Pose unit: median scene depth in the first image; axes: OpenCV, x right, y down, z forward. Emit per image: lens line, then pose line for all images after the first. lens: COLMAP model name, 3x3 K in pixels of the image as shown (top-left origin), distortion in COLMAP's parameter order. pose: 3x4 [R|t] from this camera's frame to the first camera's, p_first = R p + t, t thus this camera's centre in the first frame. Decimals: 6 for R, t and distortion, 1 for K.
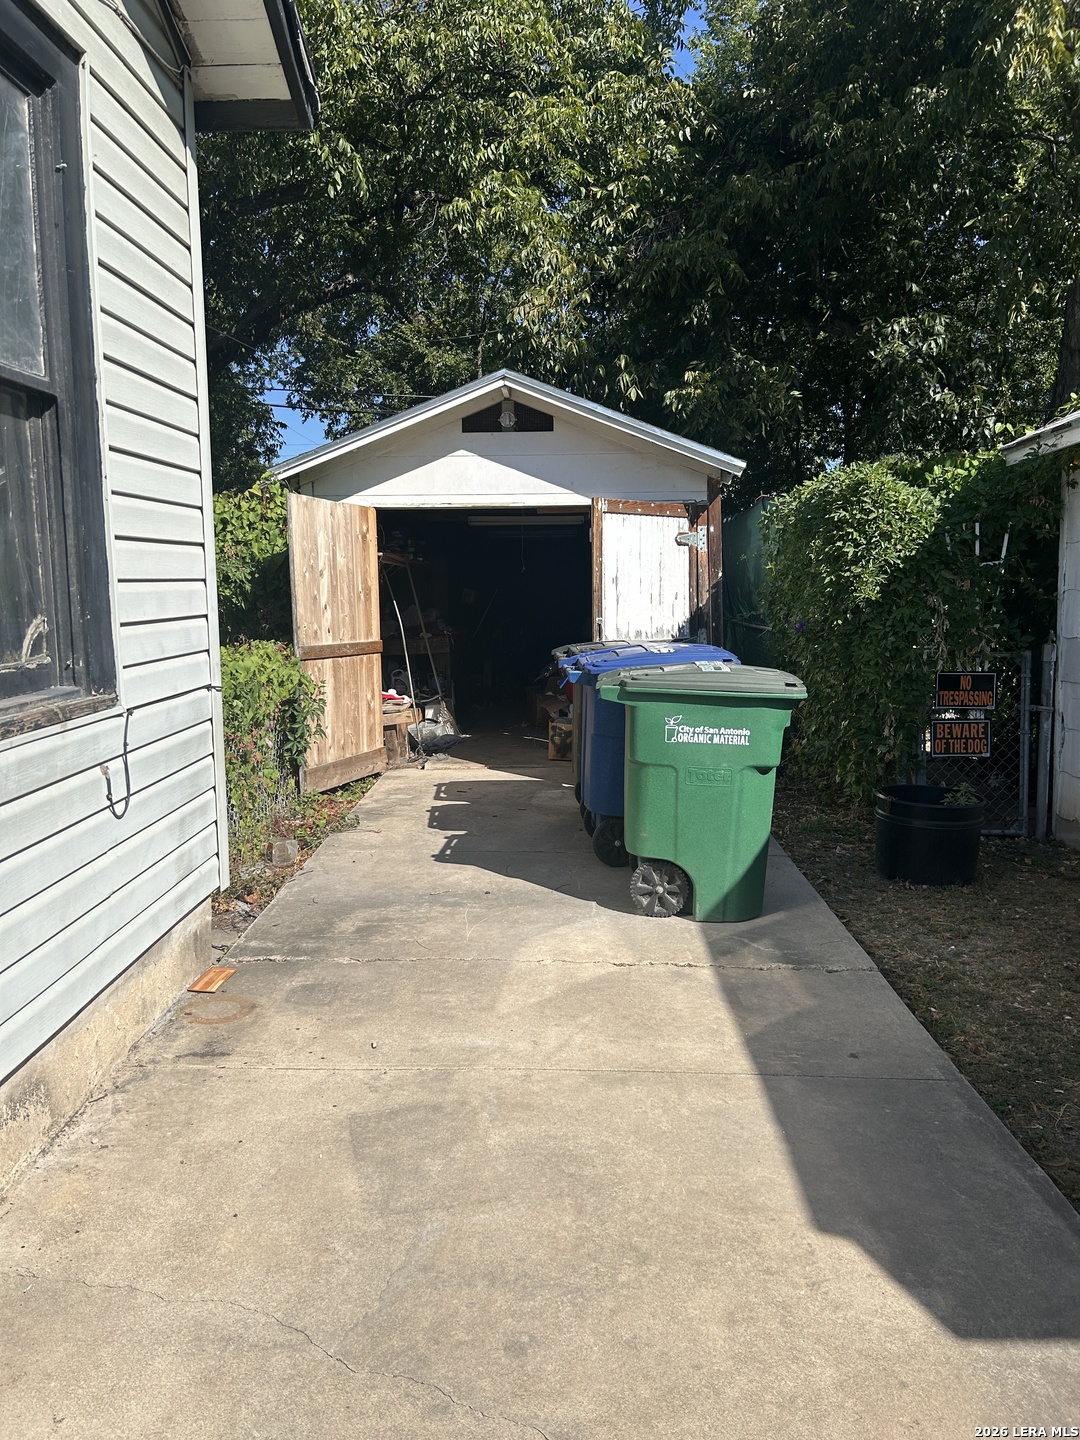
lens RADIAL K [[1076.5, 0, 534.5], [0, 1076.5, 713.8], [0, 0, 1]] dist [0.034212, -0.046127]
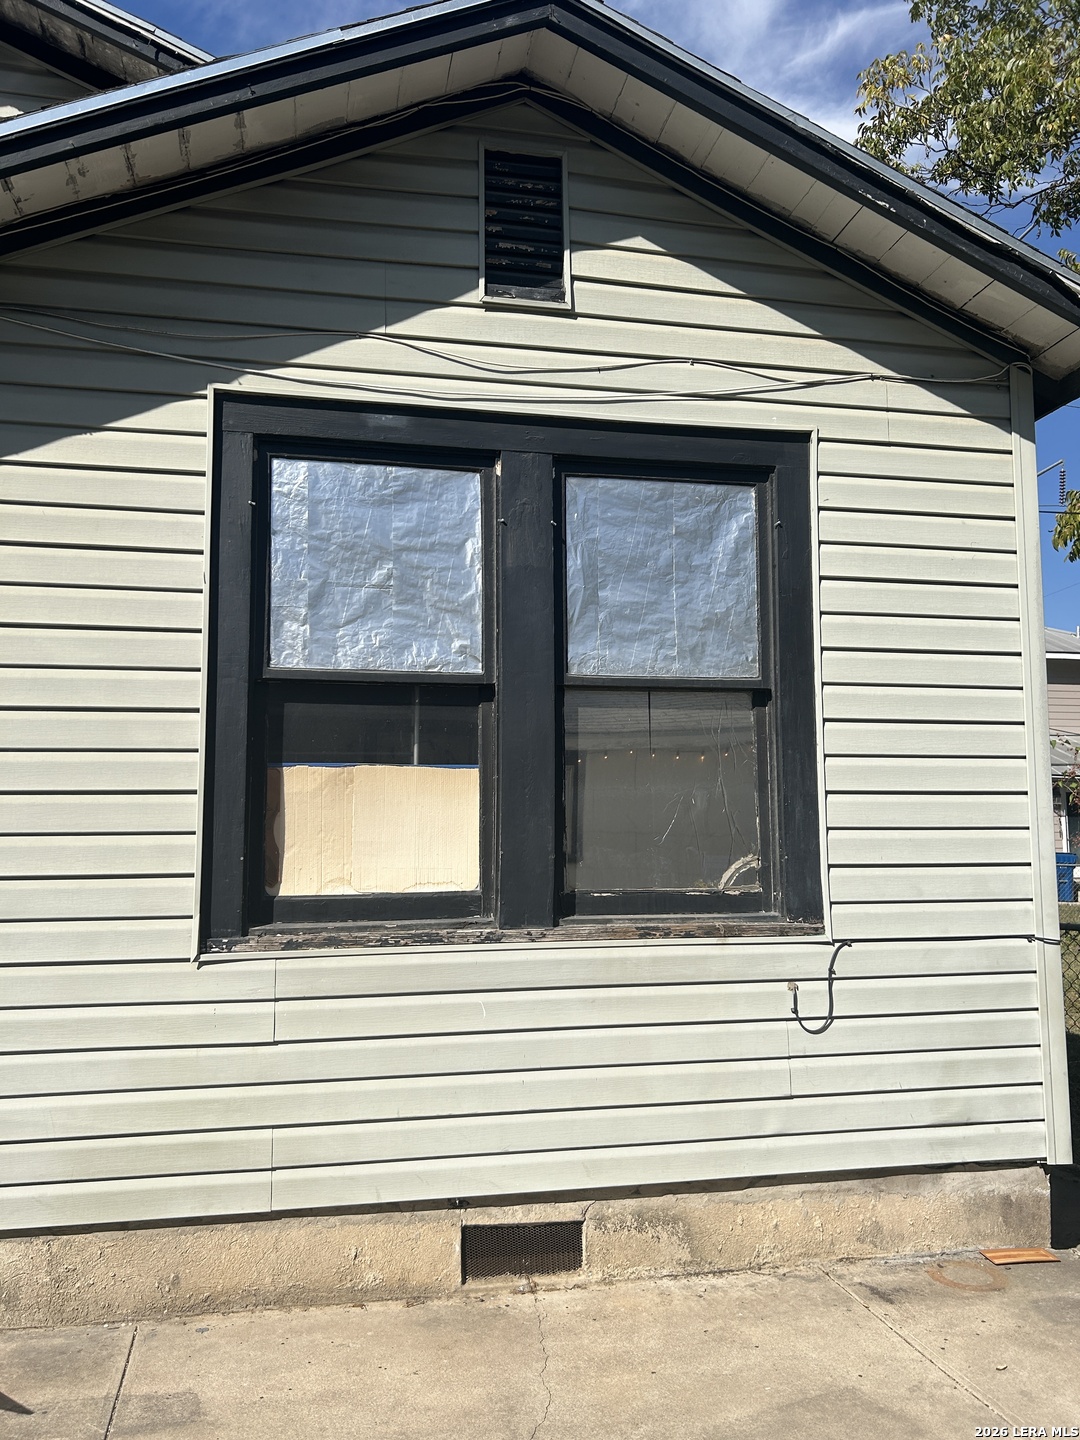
lens RADIAL K [[1076.5, 0, 533.0], [0, 1076.5, 720.8], [0, 0, 1]] dist [0.034212, -0.046127]
pose [[0.236133, -0.101613, -0.966393, 0.697934], [-0.120372, 0.983799, -0.132855, -0.042455], [0.964237, 0.147698, 0.220076, 0.407168]]
